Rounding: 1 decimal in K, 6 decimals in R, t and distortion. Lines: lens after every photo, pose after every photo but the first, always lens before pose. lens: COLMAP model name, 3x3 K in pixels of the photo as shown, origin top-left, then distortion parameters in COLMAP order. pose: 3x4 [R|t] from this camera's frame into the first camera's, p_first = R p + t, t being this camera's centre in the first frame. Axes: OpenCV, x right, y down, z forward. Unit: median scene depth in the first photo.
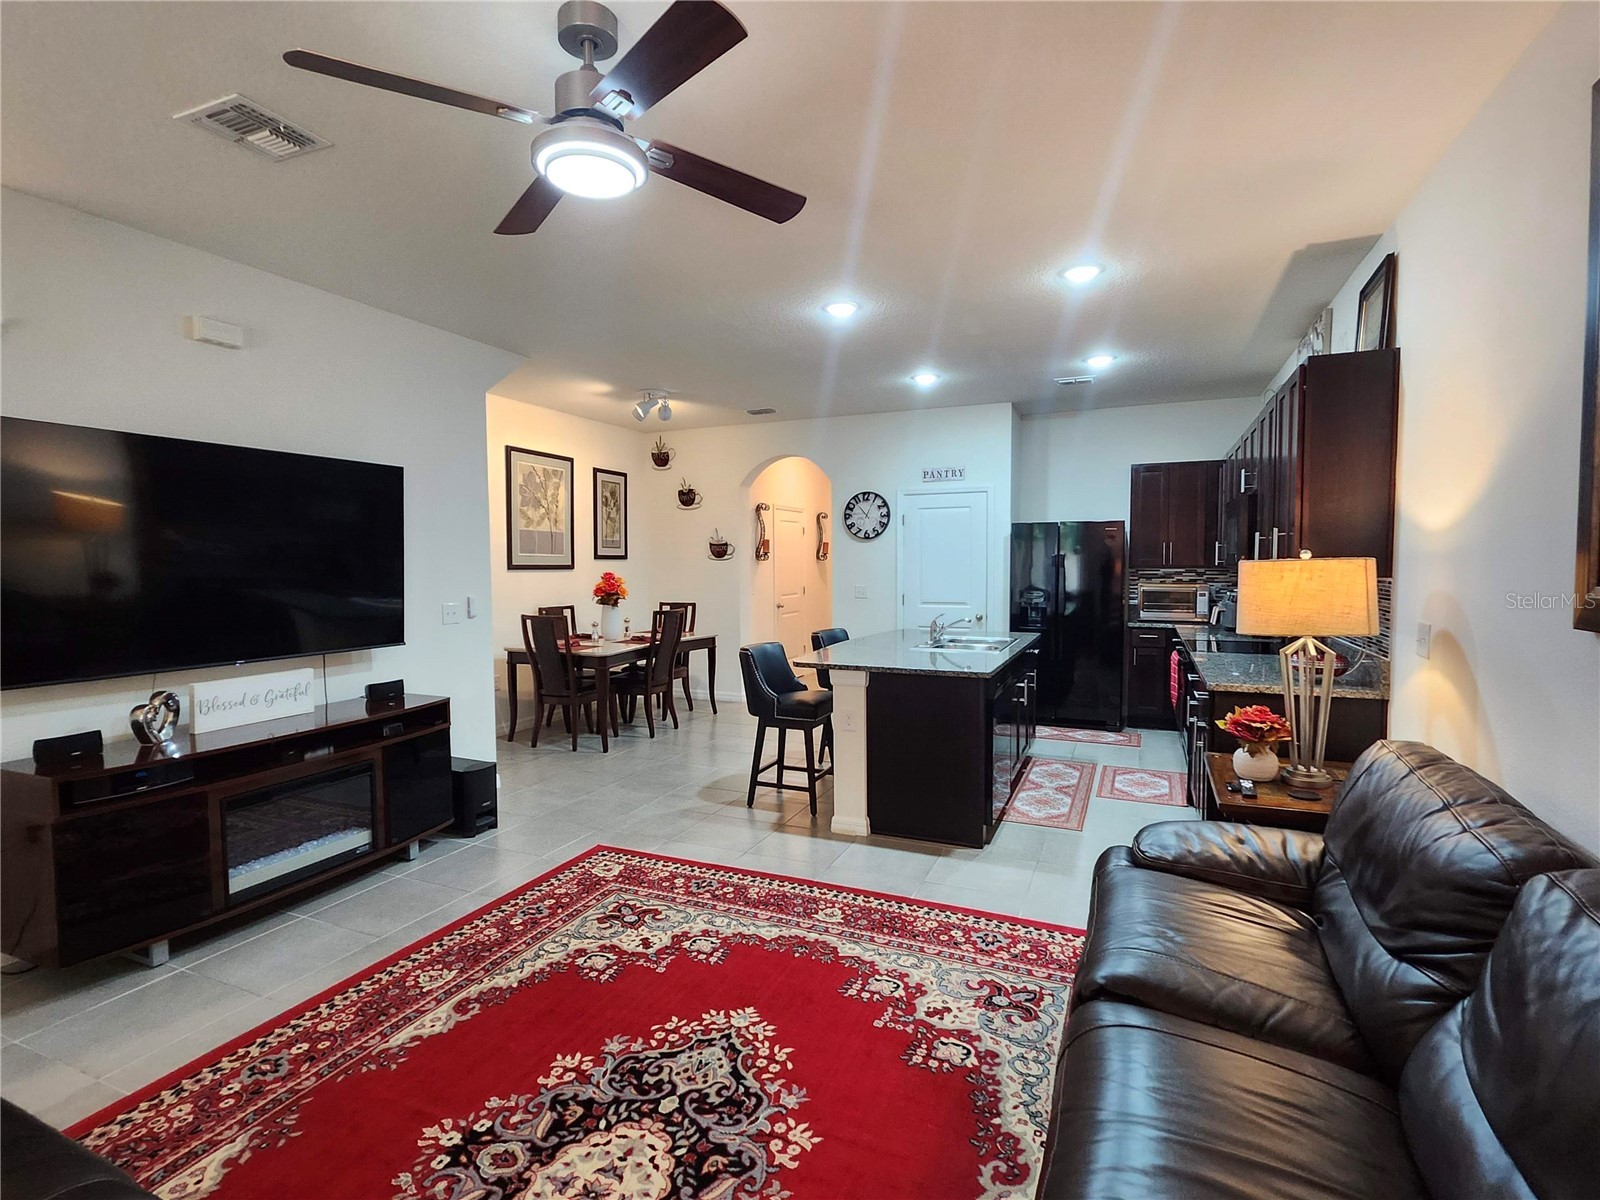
lens RADIAL K [[776.7, 0, 788.3], [0, 776.7, 606.6], [0, 0, 1]] dist [0.001826, 0.000516]
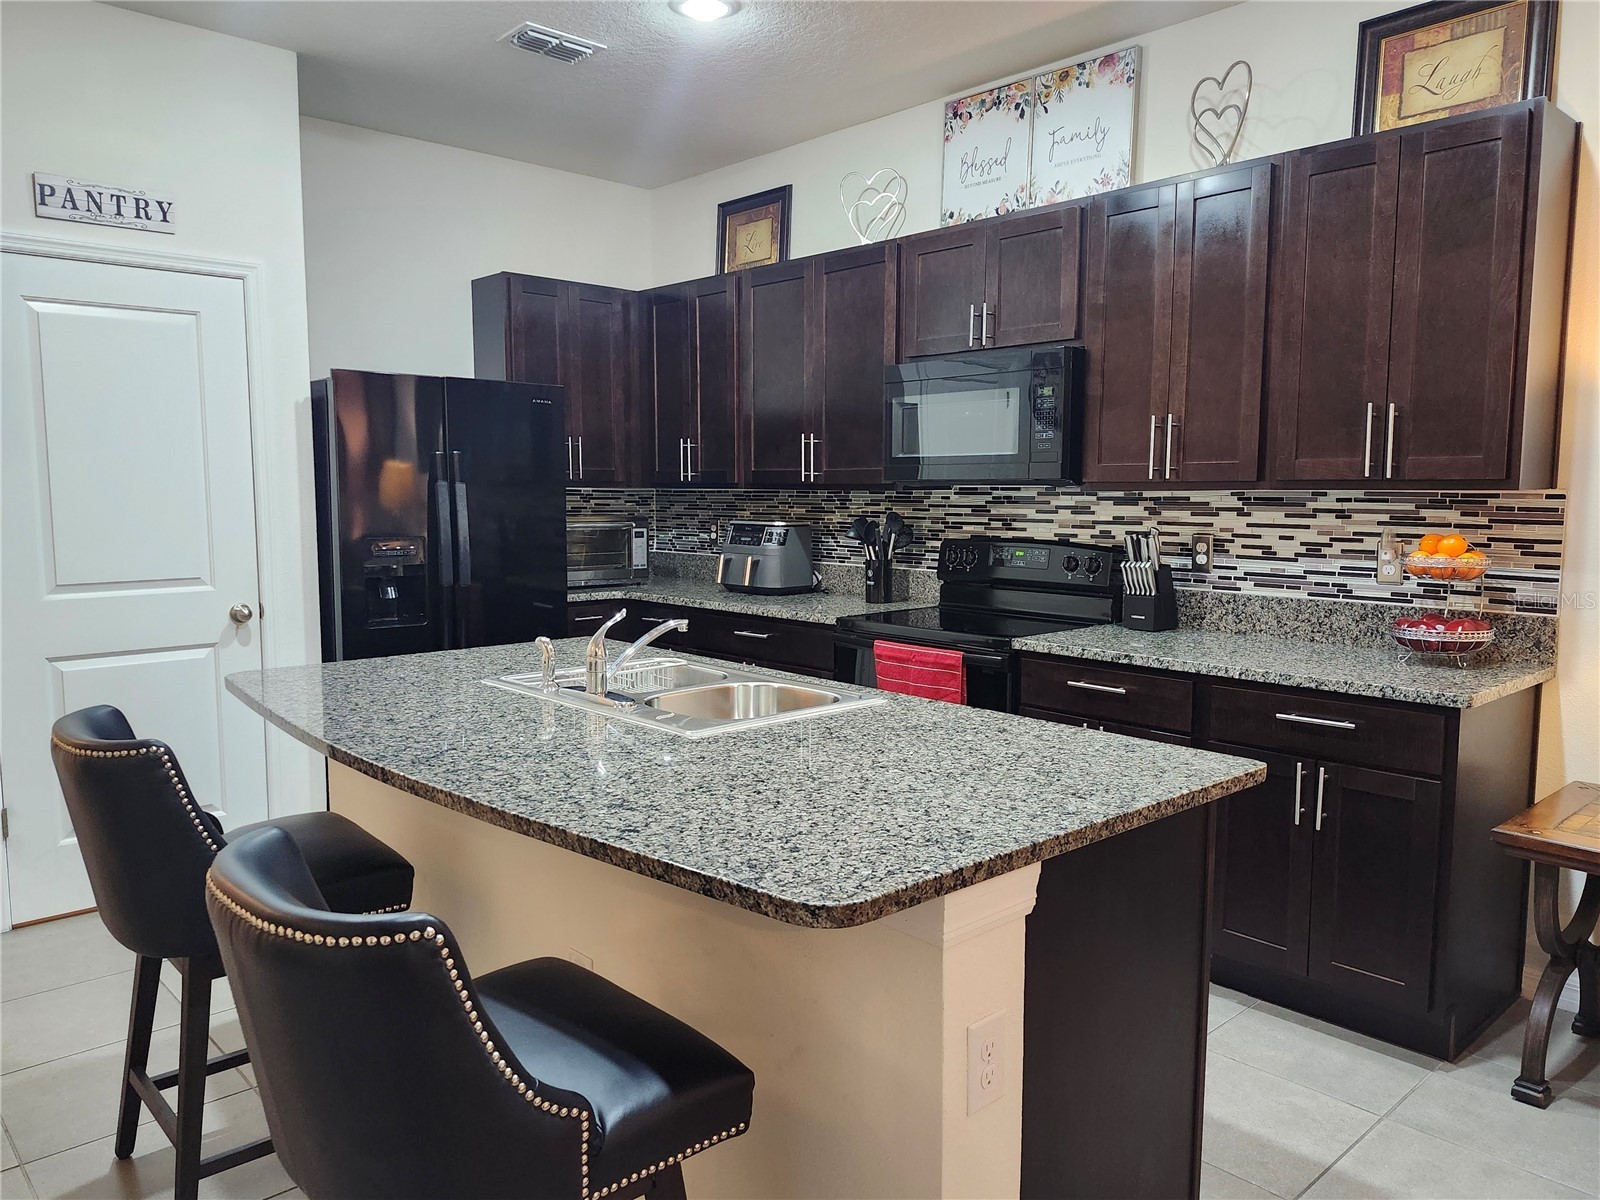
lens RADIAL K [[1144.9, 0, 786.9], [0, 1144.9, 602.5], [0, 0, 1]] dist [0.095221, -0.110290]
pose [[0.399816, -0.088360, 0.912326, -0.295086], [0.049593, 0.995970, 0.074727, -0.037633], [-0.915253, 0.015368, 0.402587, 0.953077]]
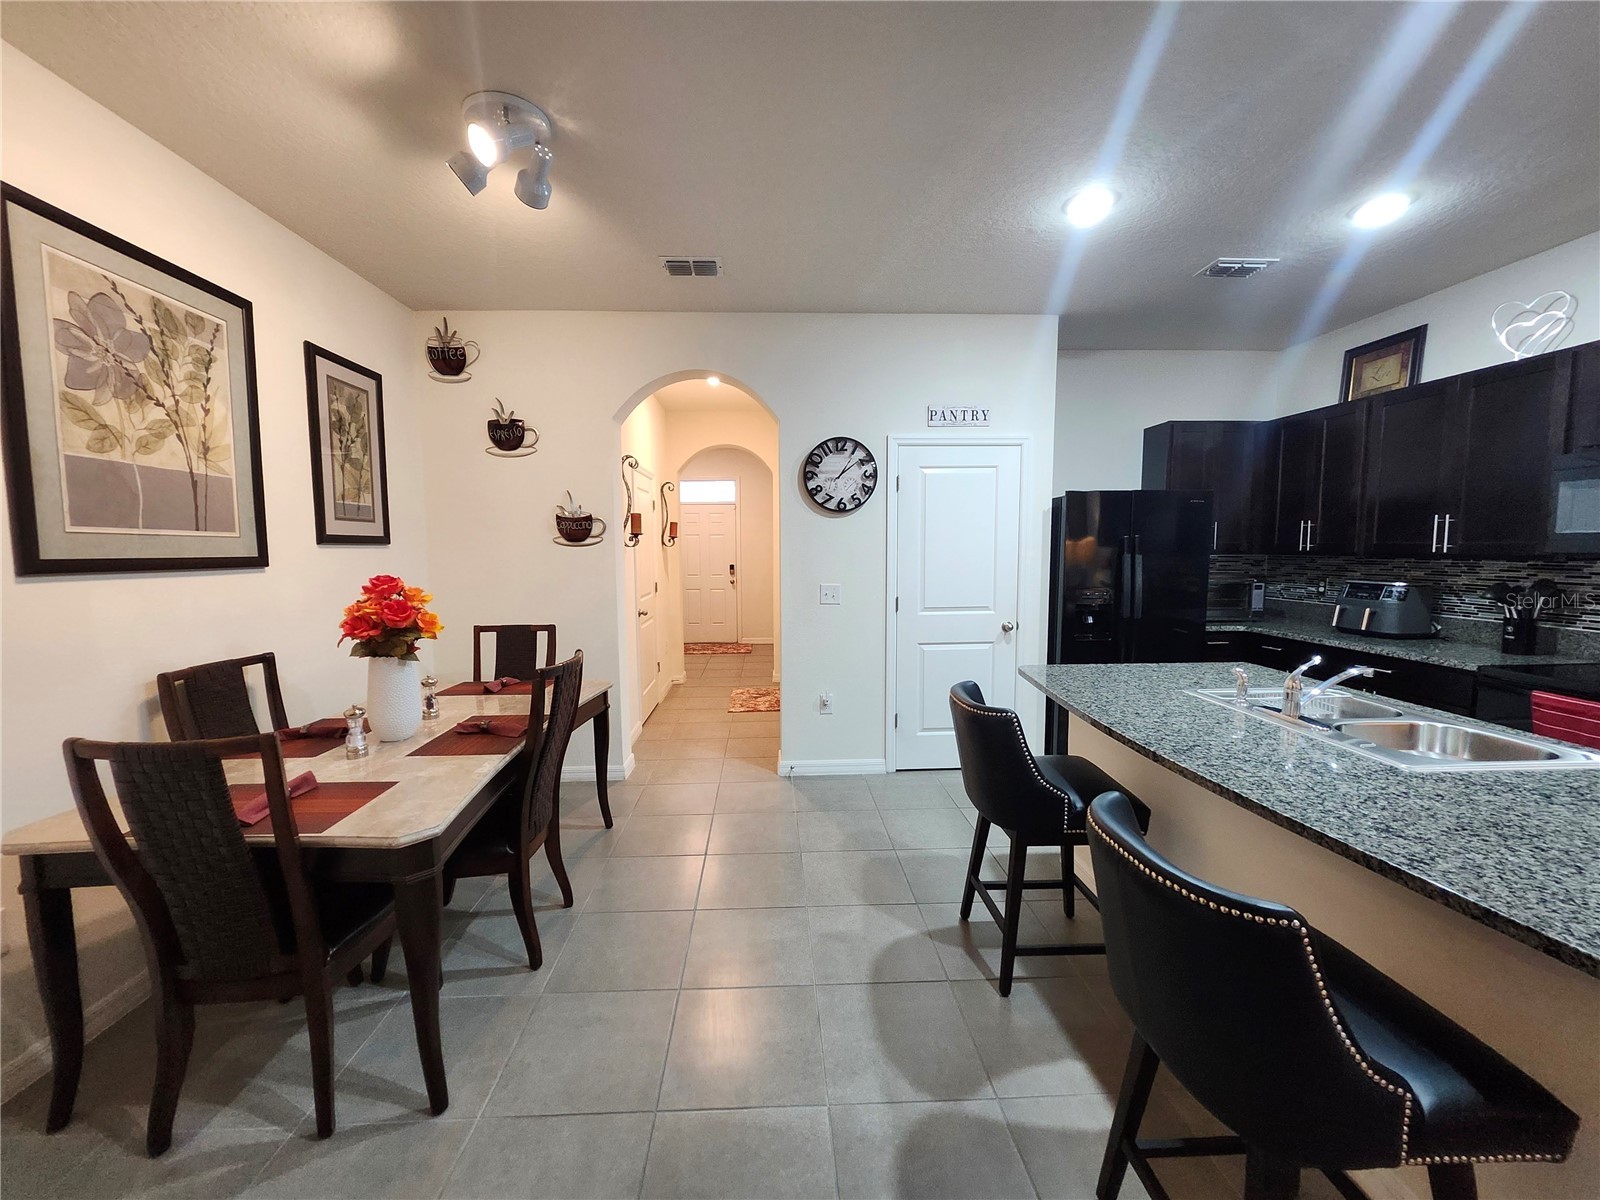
lens RADIAL K [[629.0, 0, 791.8], [0, 629.0, 601.7], [0, 0, 1]] dist [0.001072, 0.000070]
pose [[0.895780, -0.041483, 0.442558, -0.318714], [0.028858, 0.998963, 0.035226, -0.061624], [-0.443560, -0.018783, 0.896048, 1.044316]]
